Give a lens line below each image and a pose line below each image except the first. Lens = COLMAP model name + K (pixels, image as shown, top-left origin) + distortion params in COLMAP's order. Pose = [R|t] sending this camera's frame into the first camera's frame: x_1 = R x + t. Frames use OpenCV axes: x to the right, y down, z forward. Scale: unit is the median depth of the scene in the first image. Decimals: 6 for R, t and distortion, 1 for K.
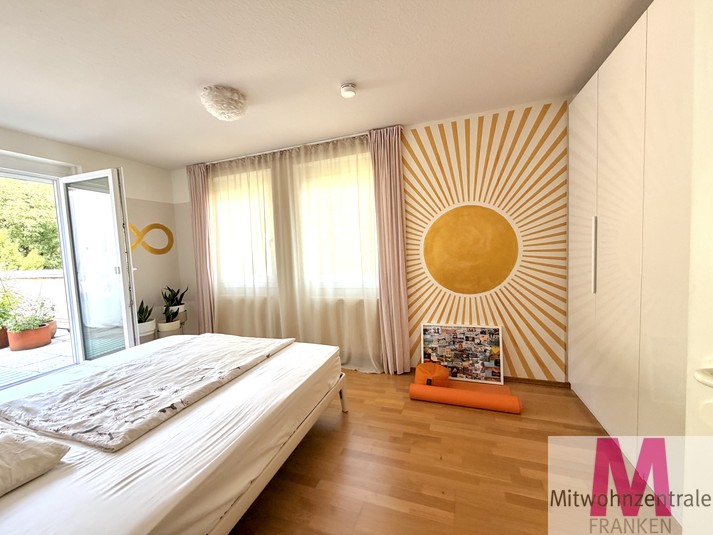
lens RADIAL K [[284.5, 0, 354.6], [0, 284.5, 266.8], [0, 0, 1]] dist [-0.000392, 0.000267]
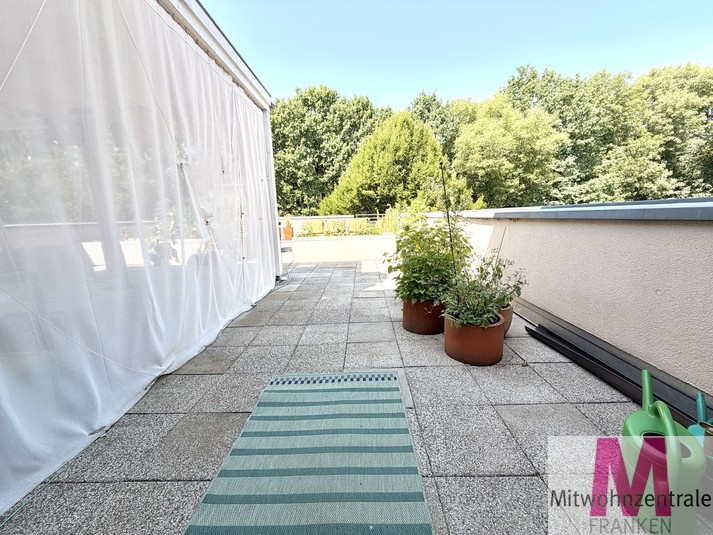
lens RADIAL K [[284.5, 0, 357.8], [0, 284.5, 266.4], [0, 0, 1]] dist [-0.000392, 0.000267]
pose [[0.329385, 0.203888, -0.921919, -1.169190], [-0.049098, 0.978785, 0.198923, 0.058439], [0.942918, -0.020258, 0.332407, 0.980697]]
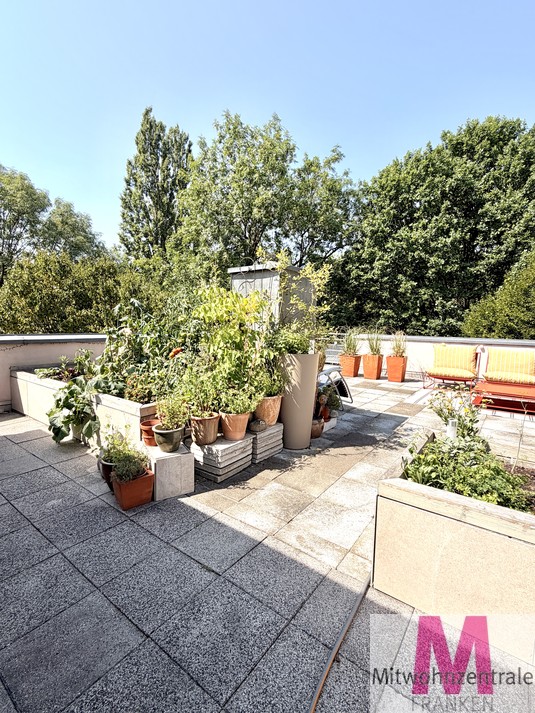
lens RADIAL K [[338.6, 0, 268.0], [0, 338.6, 355.3], [0, 0, 1]] dist [0.001093, -0.001854]
pose [[-0.286277, 0.133157, -0.948849, -2.937378], [-0.069144, 0.984843, 0.159070, 0.023561], [0.955649, 0.111146, -0.272730, 1.204399]]
